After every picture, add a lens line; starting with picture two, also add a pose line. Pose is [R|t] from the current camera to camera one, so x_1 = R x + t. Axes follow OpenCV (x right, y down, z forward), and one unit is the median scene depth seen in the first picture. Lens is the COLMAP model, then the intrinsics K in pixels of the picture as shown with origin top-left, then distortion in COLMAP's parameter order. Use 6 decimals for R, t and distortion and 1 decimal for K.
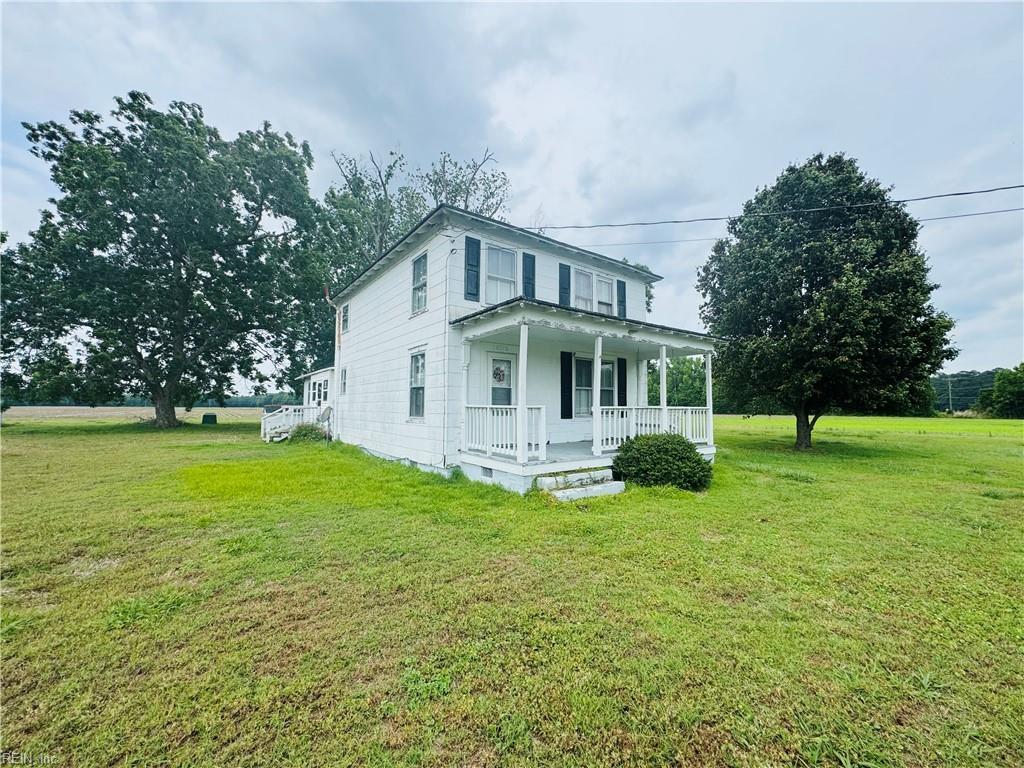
lens RADIAL K [[412.8, 0, 512.0], [0, 412.8, 384.0], [0, 0, 1]] dist [-0.003189, -0.000087]
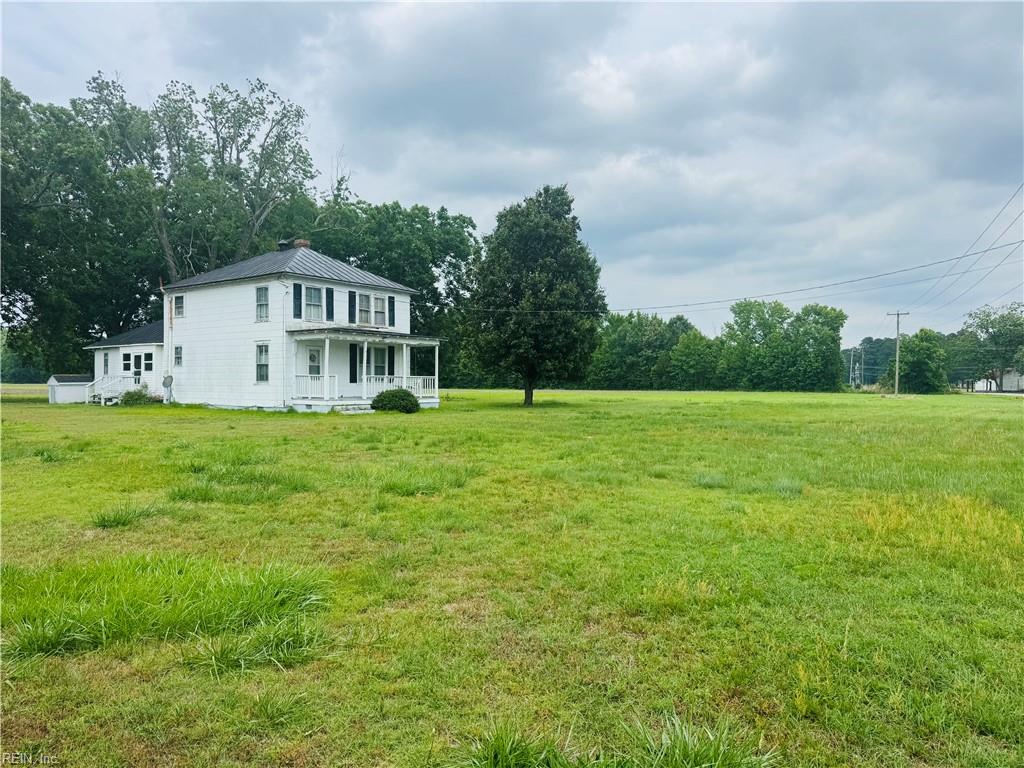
lens RADIAL K [[555.0, 0, 512.0], [0, 555.0, 384.0], [0, 0, 1]] dist [-0.001468, -0.000214]
pose [[0.938062, -0.004960, 0.346432, -0.055294], [-0.018131, 0.997825, 0.063382, -0.080097], [-0.345993, -0.065738, 0.935931, -1.620883]]
